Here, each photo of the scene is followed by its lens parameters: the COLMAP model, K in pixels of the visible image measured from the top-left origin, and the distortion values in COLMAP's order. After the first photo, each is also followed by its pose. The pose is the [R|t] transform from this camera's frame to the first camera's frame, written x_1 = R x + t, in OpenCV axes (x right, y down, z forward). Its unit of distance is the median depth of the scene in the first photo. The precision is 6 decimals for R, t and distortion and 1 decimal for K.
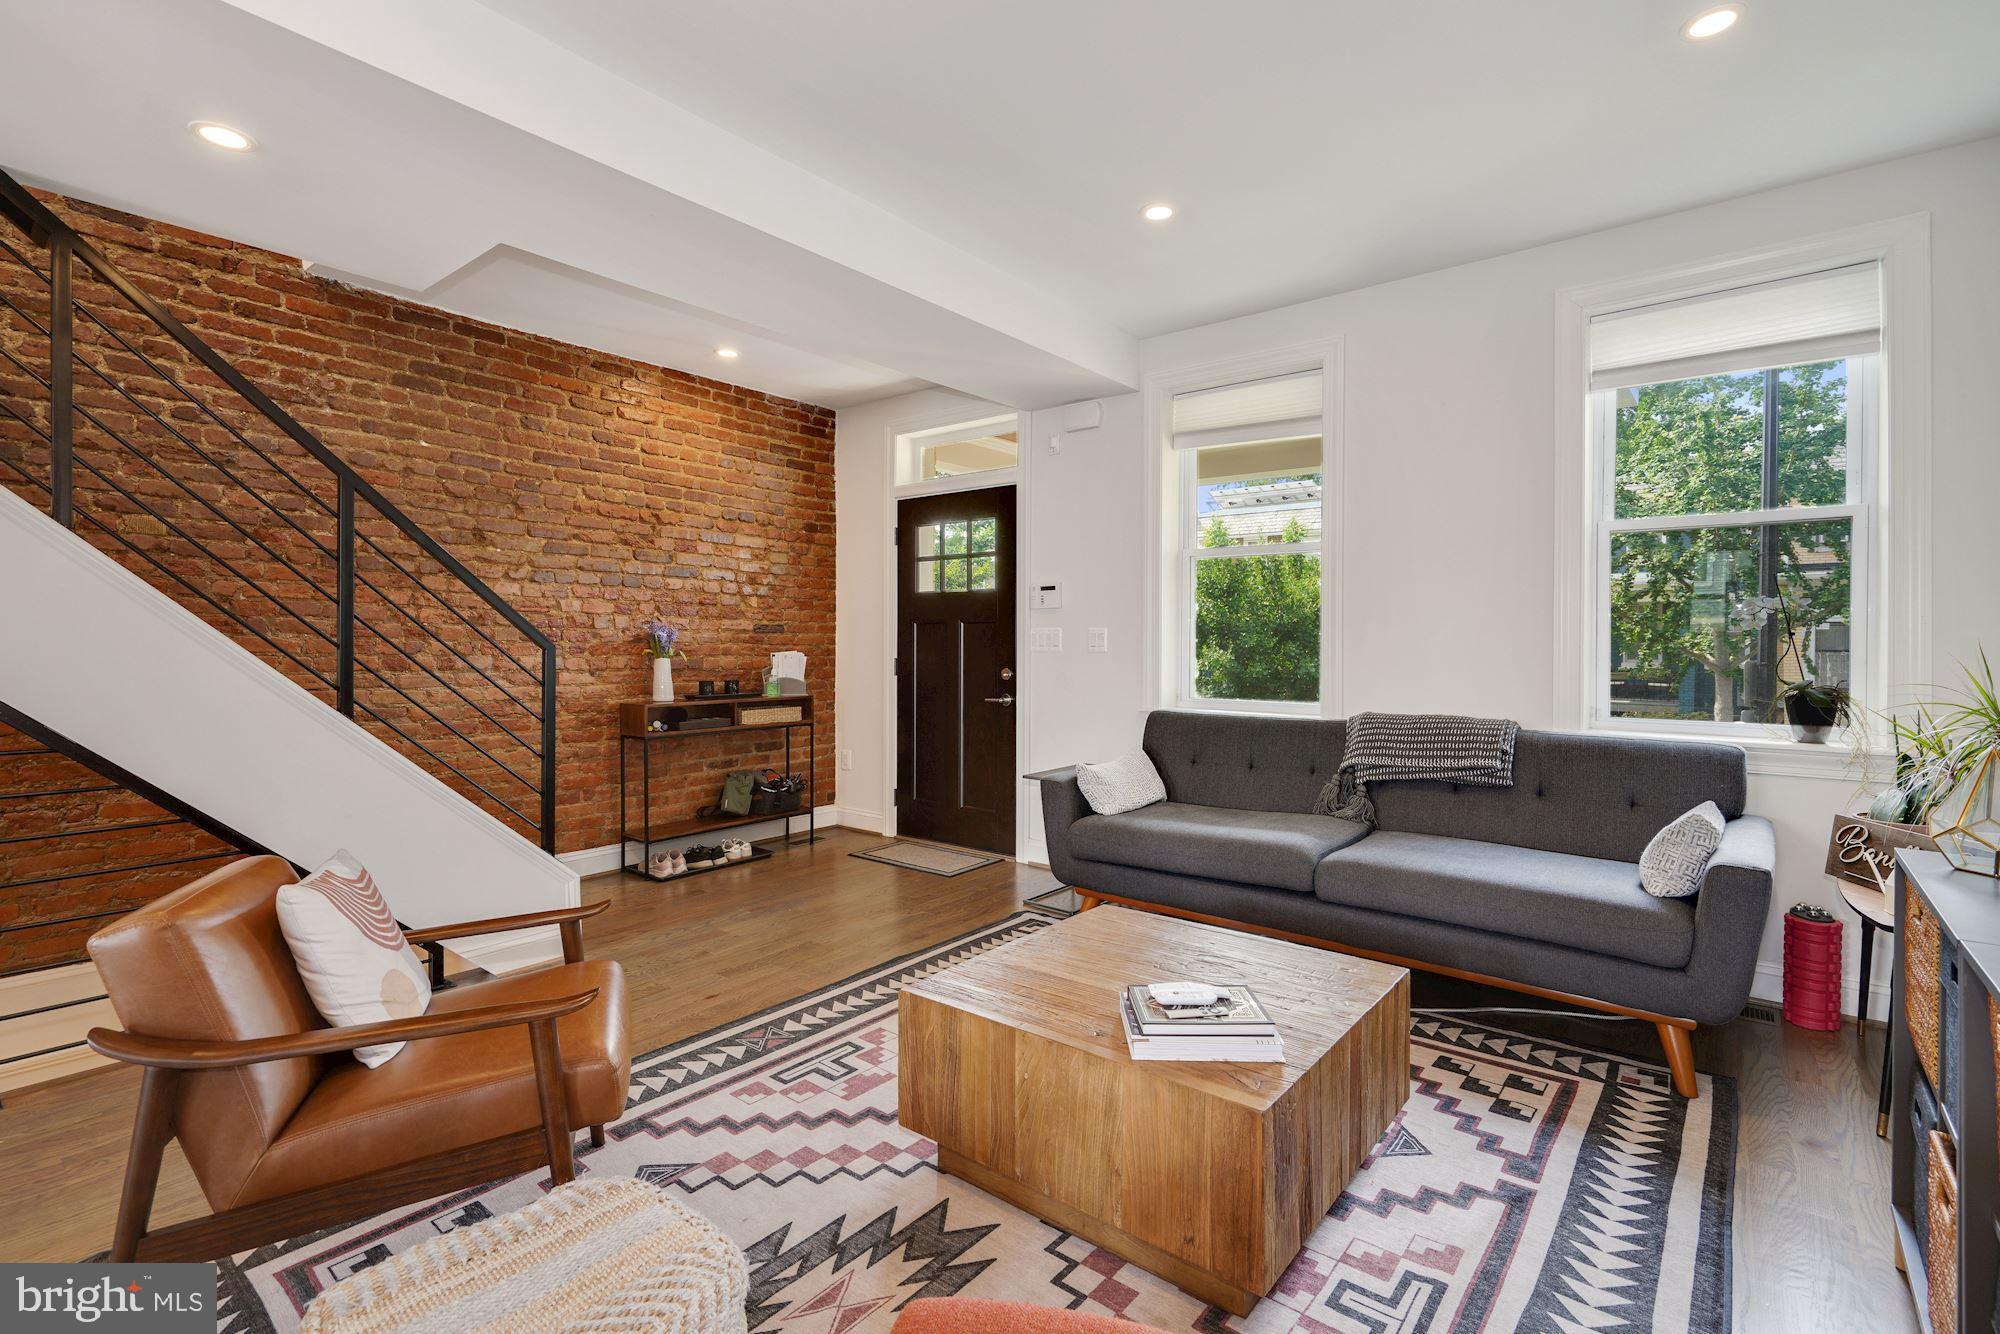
lens RADIAL K [[910.6, 0, 985.8], [0, 910.6, 647.9], [0, 0, 1]] dist [-0.004168, 0.000617]
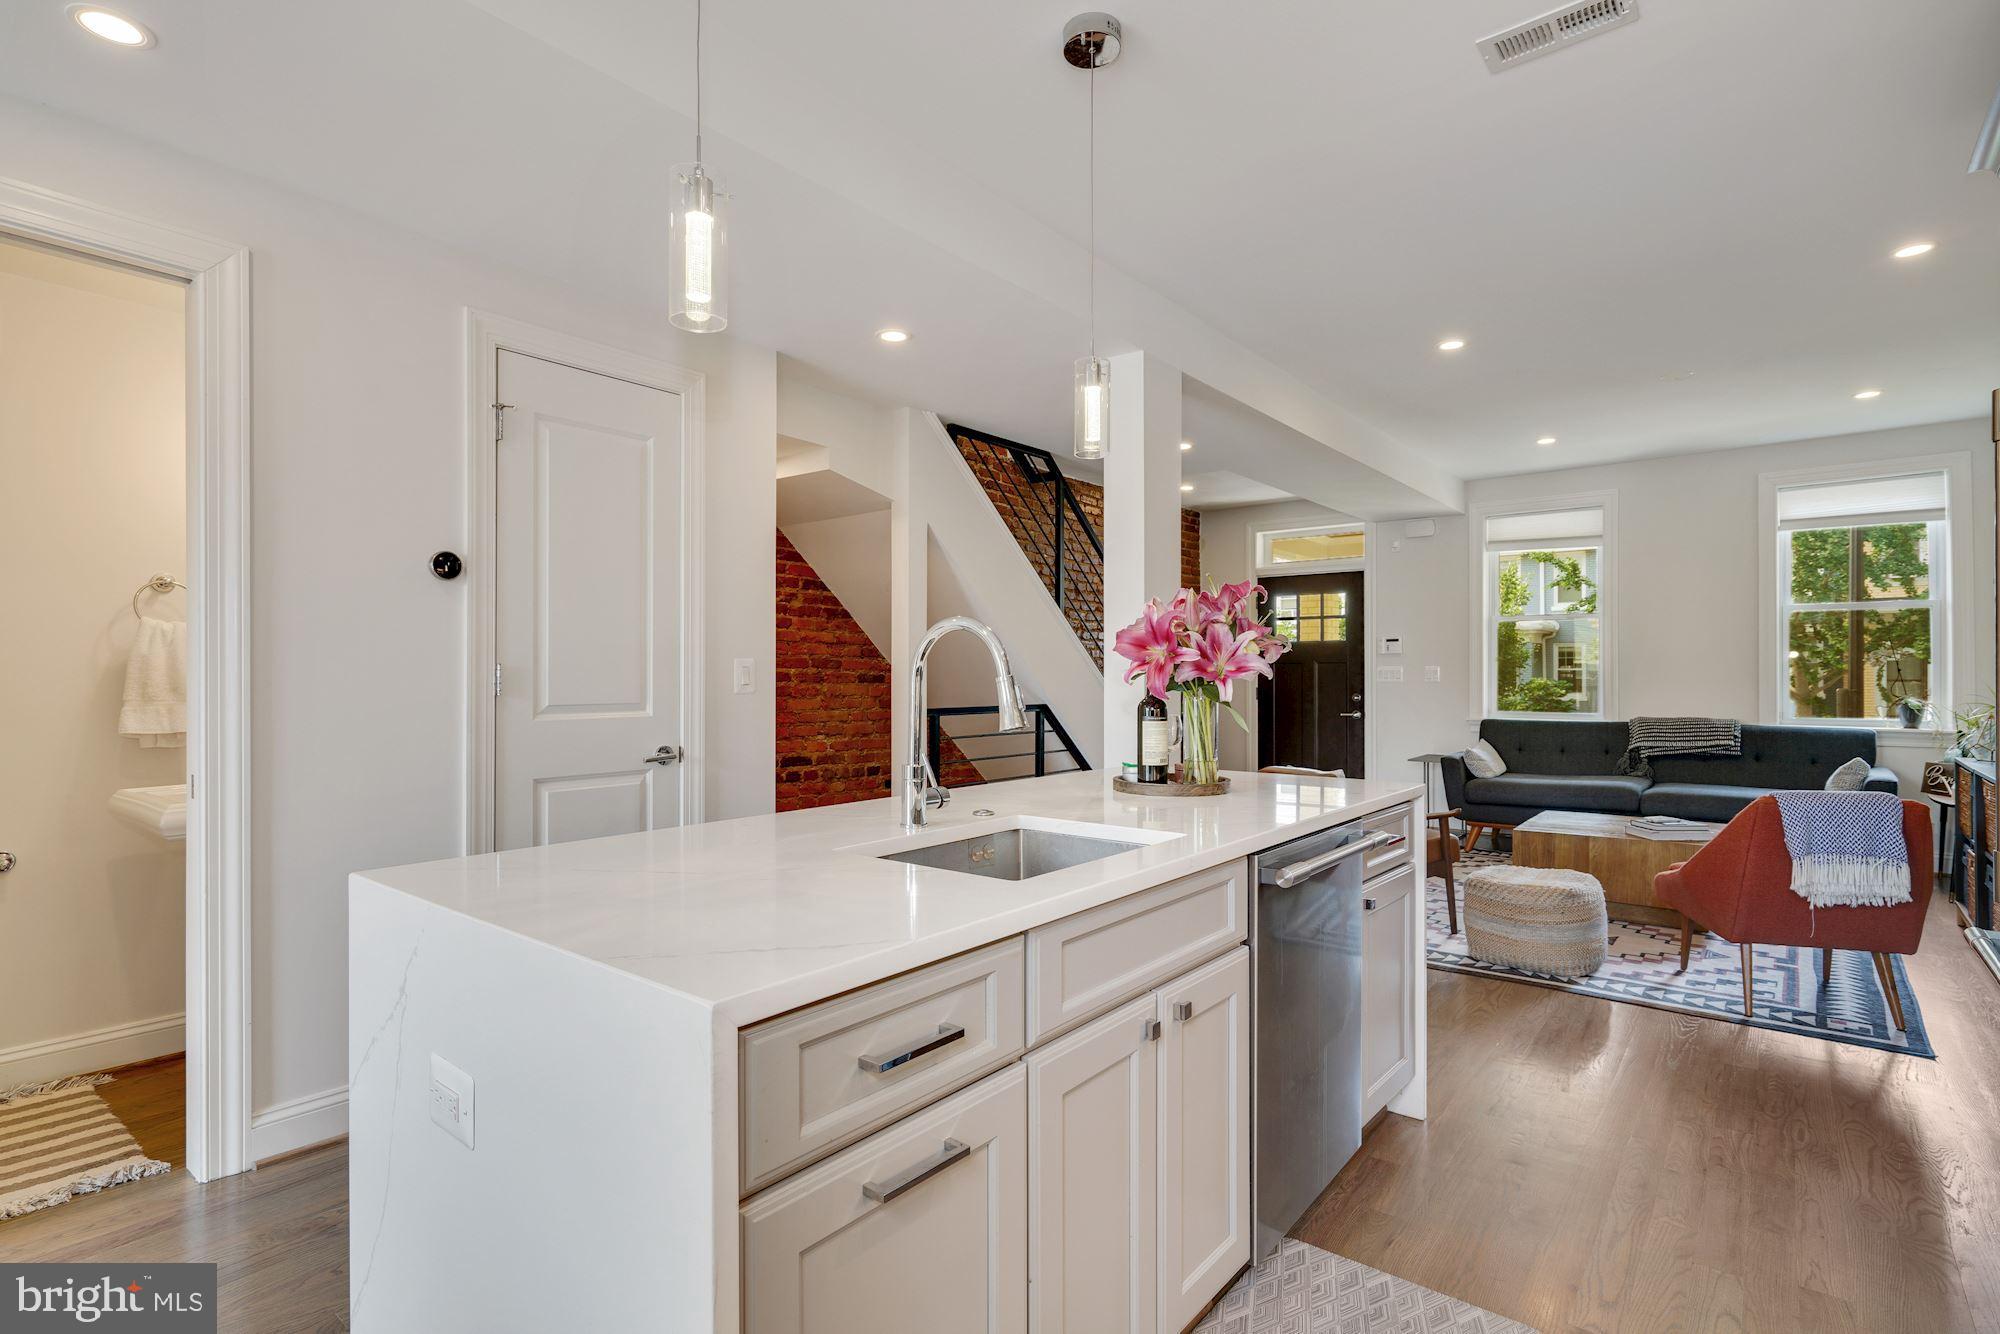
lens RADIAL K [[963.0, 0, 994.5], [0, 963.0, 673.3], [0, 0, 1]] dist [-0.000118, -0.000072]
pose [[0.999937, -0.007868, -0.008017, -0.812515], [0.007812, 0.999945, -0.006987, -0.006501], [0.008072, 0.006924, 0.999943, -0.842758]]
